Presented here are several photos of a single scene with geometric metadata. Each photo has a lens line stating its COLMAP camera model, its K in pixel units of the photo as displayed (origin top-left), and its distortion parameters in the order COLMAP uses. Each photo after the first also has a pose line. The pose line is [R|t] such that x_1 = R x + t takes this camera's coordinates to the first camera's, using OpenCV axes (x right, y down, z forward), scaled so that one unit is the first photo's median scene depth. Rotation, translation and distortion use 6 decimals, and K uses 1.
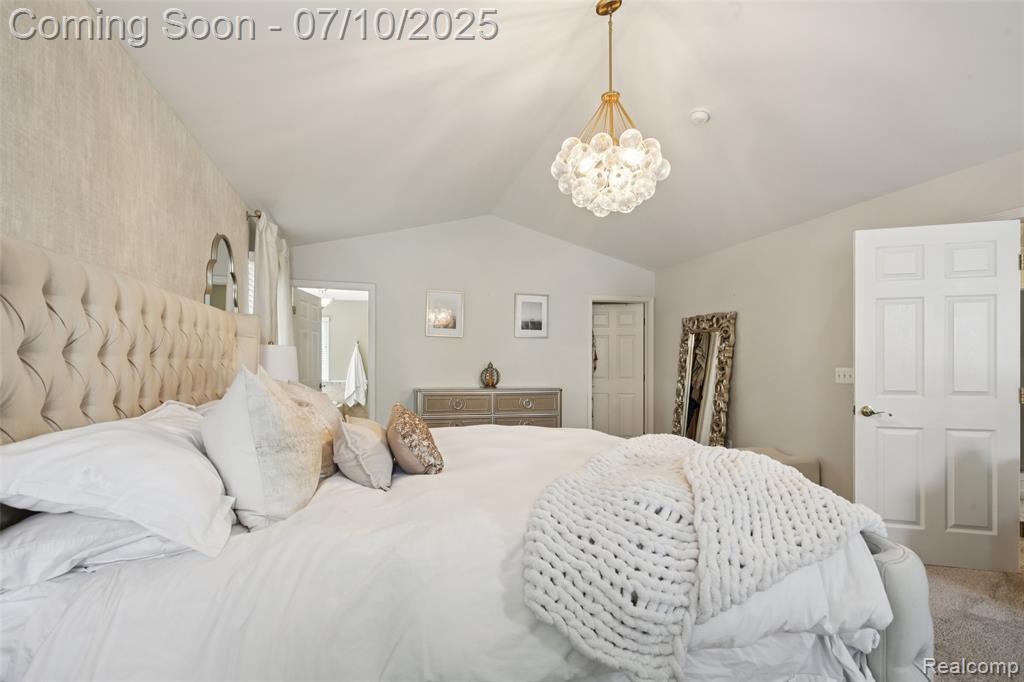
lens RADIAL K [[474.0, 0, 506.9], [0, 474.0, 365.8], [0, 0, 1]] dist [0.023313, -0.001622]
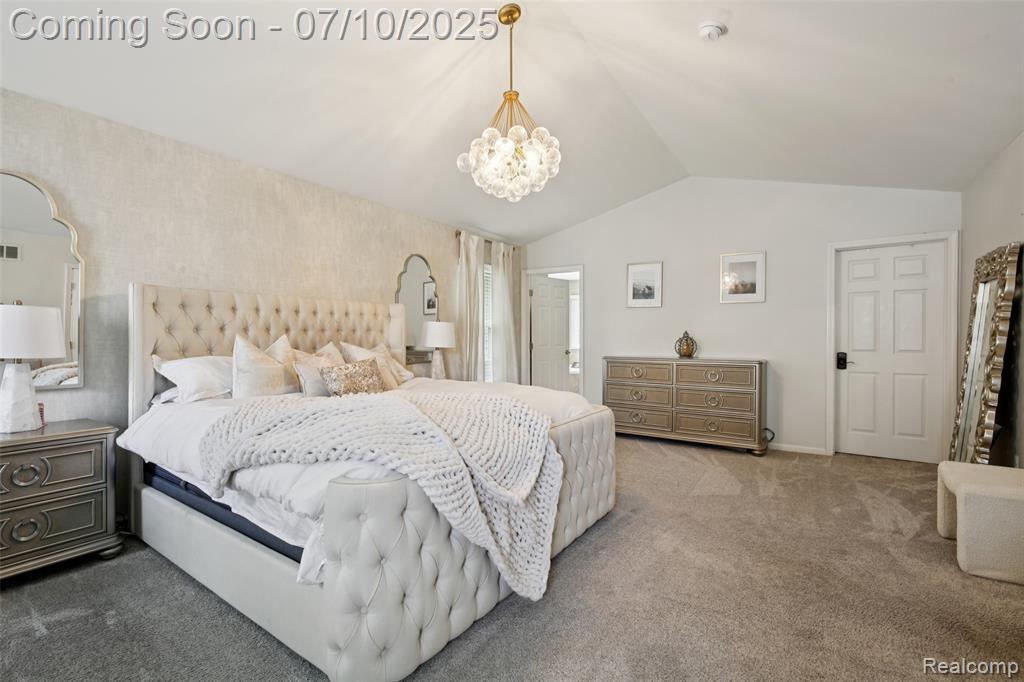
lens RADIAL K [[474.0, 0, 508.8], [0, 474.0, 340.6], [0, 0, 1]] dist [0.023313, -0.001622]
pose [[0.675574, 0.002936, -0.737287, 0.440891], [0.004112, 0.999962, 0.007750, 0.002853], [0.737281, -0.008267, 0.675535, 0.091682]]
